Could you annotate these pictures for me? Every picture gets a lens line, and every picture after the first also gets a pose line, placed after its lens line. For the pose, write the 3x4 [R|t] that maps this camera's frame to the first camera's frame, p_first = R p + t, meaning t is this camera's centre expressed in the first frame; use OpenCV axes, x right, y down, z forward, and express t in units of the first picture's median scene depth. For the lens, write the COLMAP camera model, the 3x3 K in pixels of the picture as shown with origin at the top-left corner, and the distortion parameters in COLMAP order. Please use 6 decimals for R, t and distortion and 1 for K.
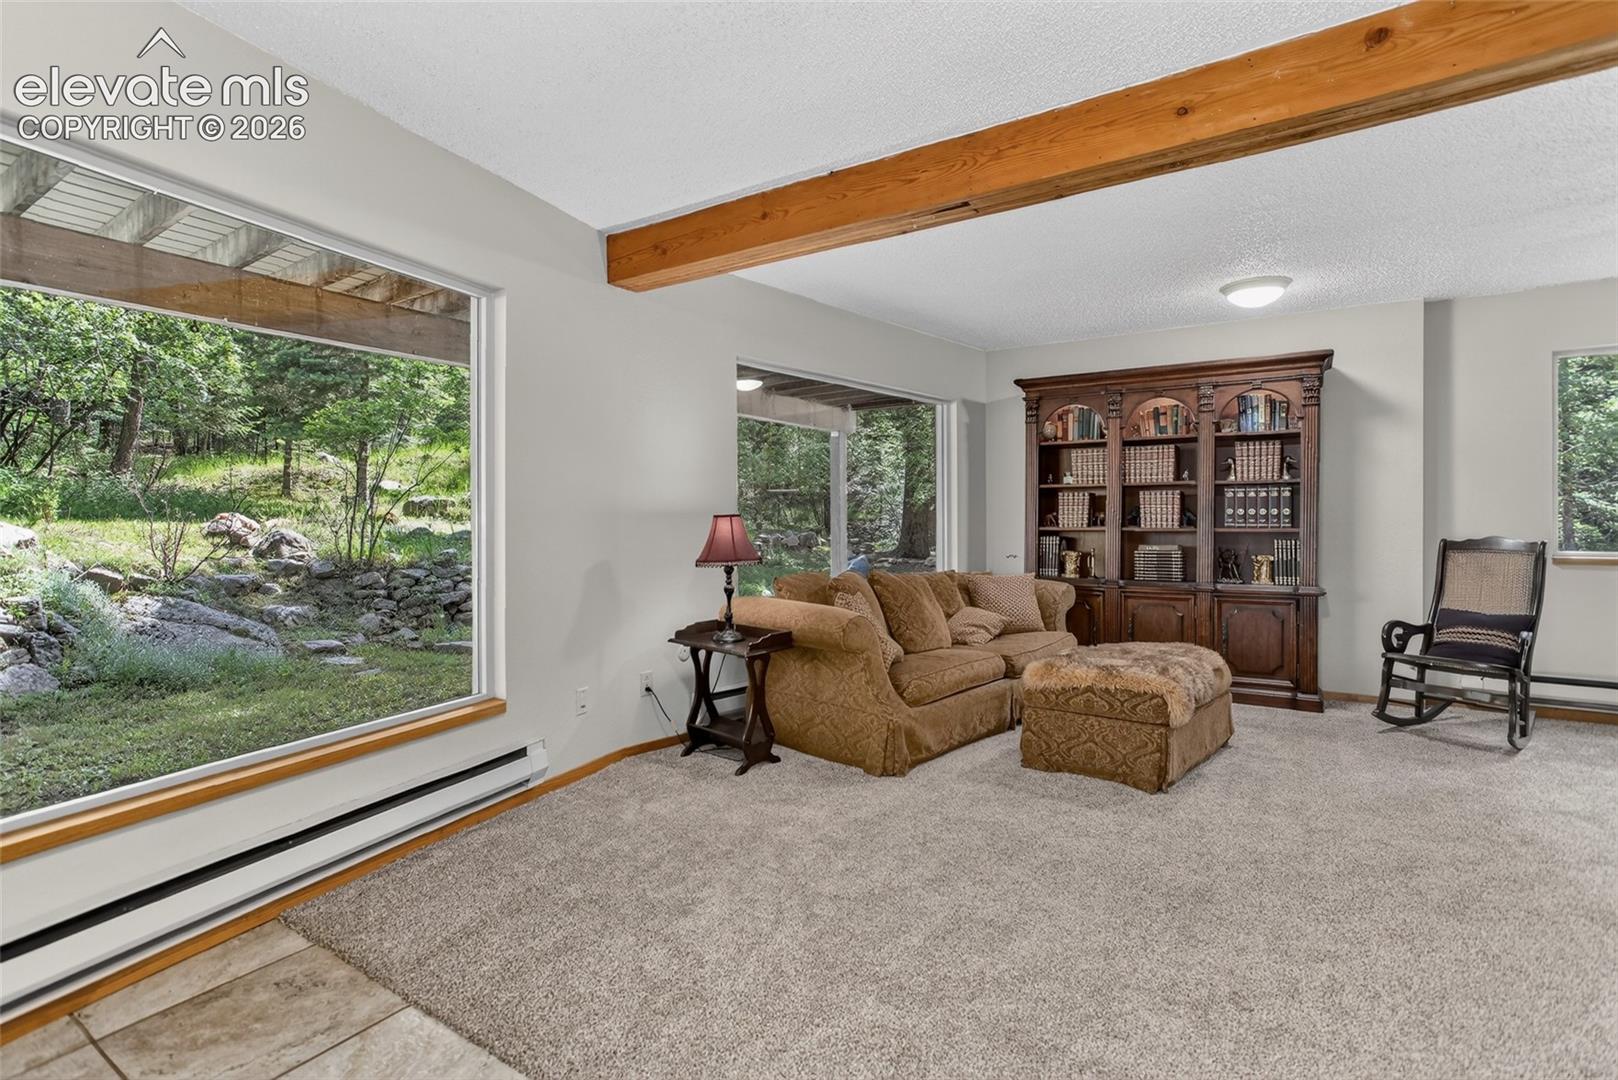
lens RADIAL K [[789.6, 0, 812.4], [0, 789.6, 527.8], [0, 0, 1]] dist [0.000253, 0.000337]
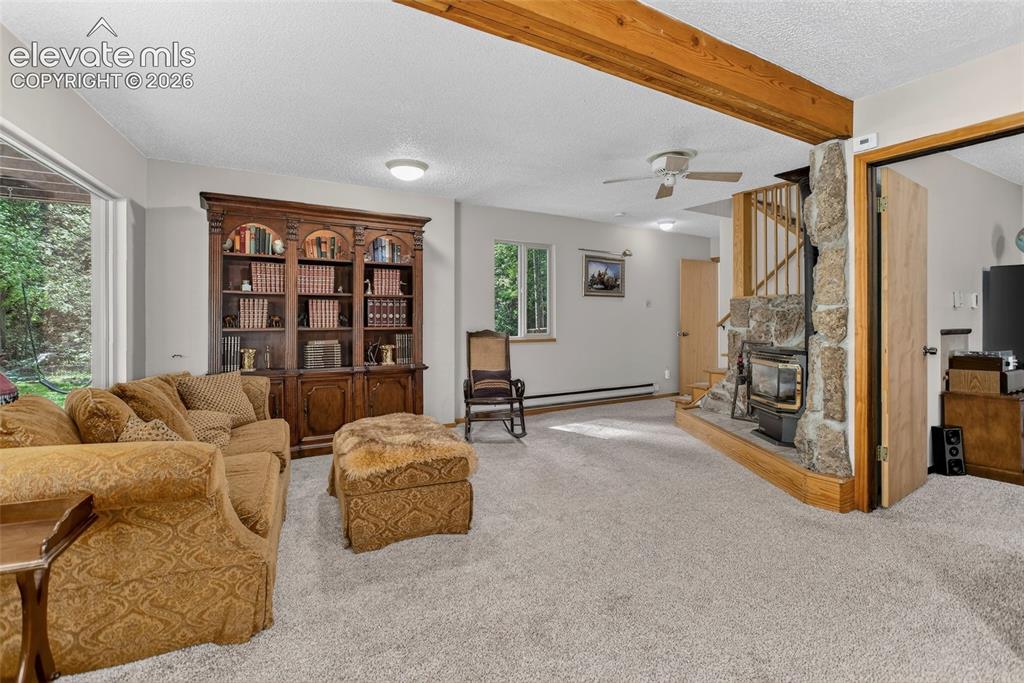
lens RADIAL K [[495.2, 0, 513.3], [0, 495.2, 315.1], [0, 0, 1]] dist [-0.013042, 0.000435]
pose [[0.444046, 0.006508, 0.895980, -0.171608], [0.008396, 0.999900, -0.011424, -0.009234], [-0.895965, 0.012595, 0.443946, 0.359770]]
